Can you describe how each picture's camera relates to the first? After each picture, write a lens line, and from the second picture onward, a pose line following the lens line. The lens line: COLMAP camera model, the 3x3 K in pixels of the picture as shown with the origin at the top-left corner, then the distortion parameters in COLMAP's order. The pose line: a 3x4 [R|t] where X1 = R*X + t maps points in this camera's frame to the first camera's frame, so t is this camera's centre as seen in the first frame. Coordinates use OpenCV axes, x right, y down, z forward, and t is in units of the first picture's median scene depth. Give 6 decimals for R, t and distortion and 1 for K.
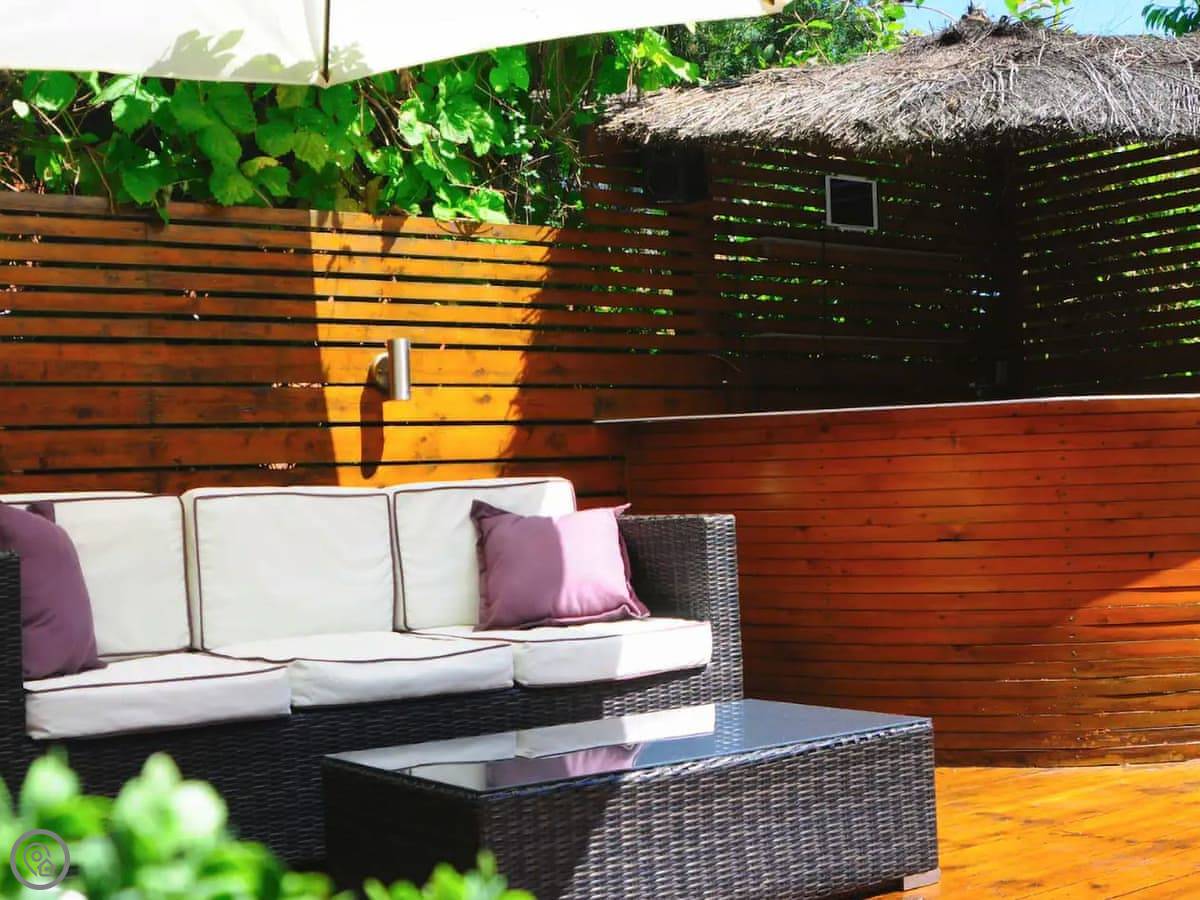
lens RADIAL K [[1705.6, 0, 600.2], [0, 1705.6, 490.8], [0, 0, 1]] dist [-0.251674, 0.913569]
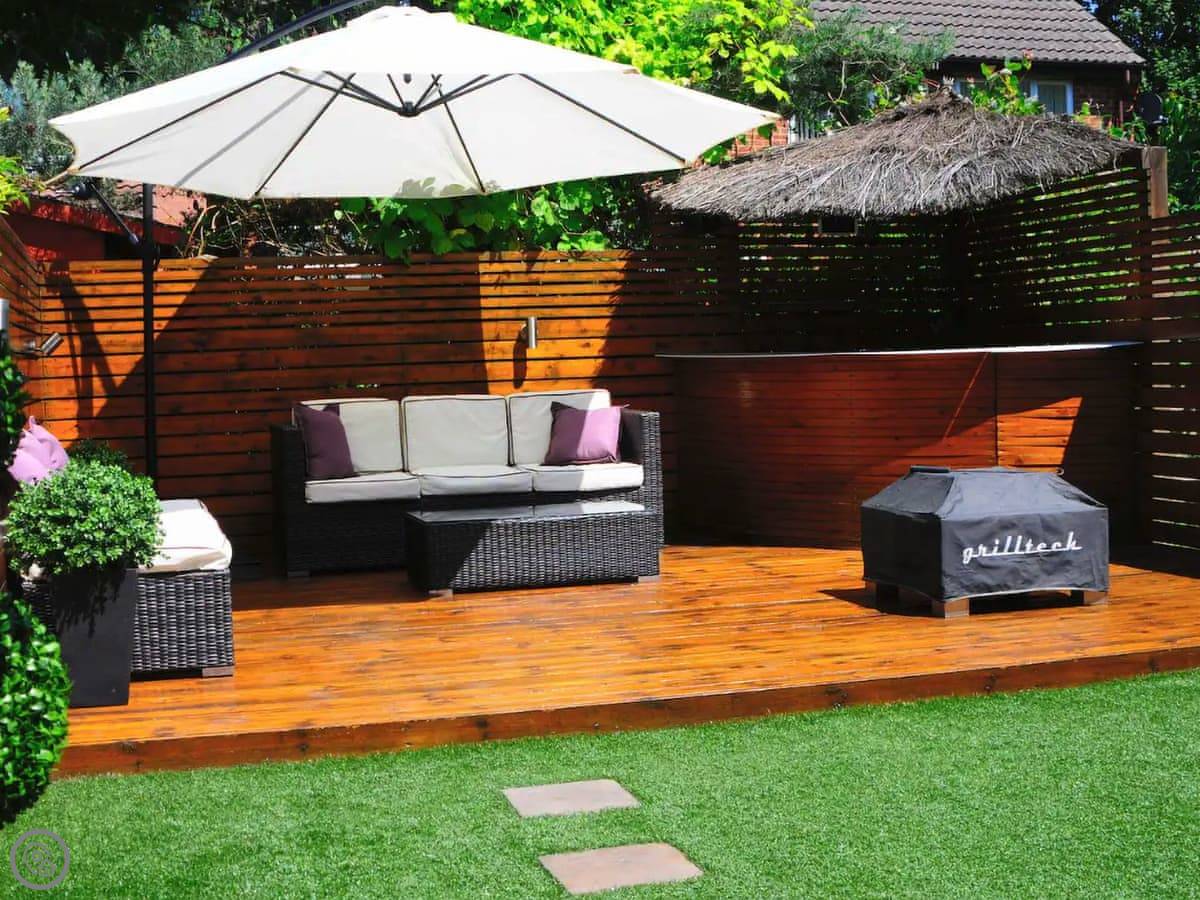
lens RADIAL K [[1705.6, 0, 600.2], [0, 1705.6, 490.8], [0, 0, 1]] dist [-0.251674, 0.913569]
pose [[0.938655, 0.036834, -0.342886, 0.639150], [-0.004993, 0.995627, 0.093285, -0.073375], [0.344822, -0.085850, 0.934734, -0.828368]]
